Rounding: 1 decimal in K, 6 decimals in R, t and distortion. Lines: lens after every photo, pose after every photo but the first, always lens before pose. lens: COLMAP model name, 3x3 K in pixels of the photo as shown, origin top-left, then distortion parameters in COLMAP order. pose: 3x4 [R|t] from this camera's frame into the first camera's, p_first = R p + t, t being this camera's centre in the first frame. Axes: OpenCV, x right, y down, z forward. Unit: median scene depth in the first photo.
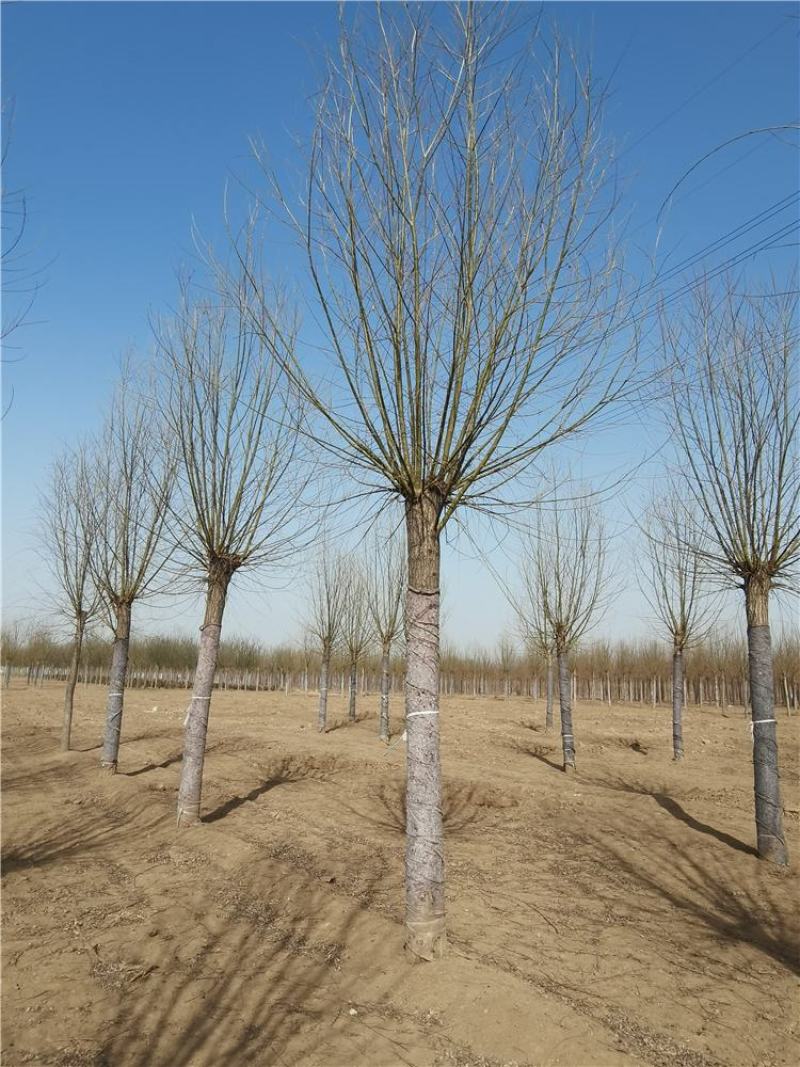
lens RADIAL K [[758.2, 0, 400.0], [0, 758.2, 533.5], [0, 0, 1]] dist [-0.066288, 0.119168]
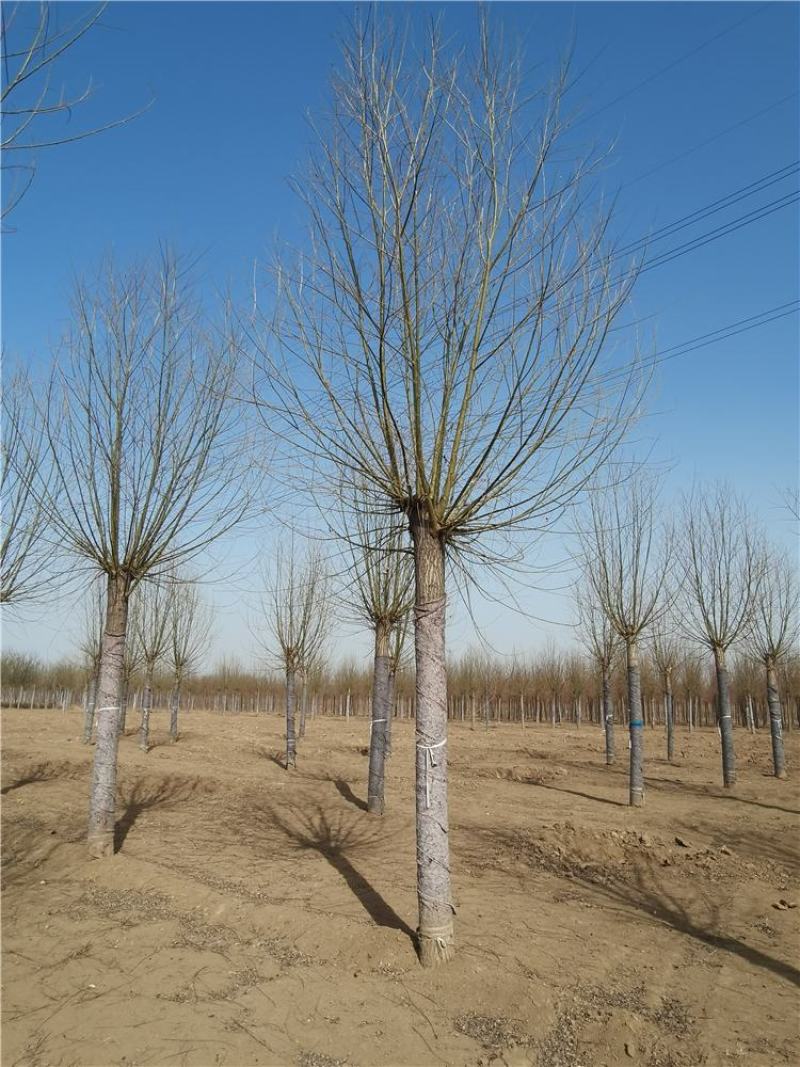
lens RADIAL K [[758.2, 0, 400.0], [0, 758.2, 533.5], [0, 0, 1]] dist [-0.066288, 0.119168]
pose [[0.966851, 0.054069, 0.249549, 0.111999], [-0.048019, 0.998388, -0.030276, -0.064120], [-0.250784, 0.017289, 0.967889, -0.387801]]
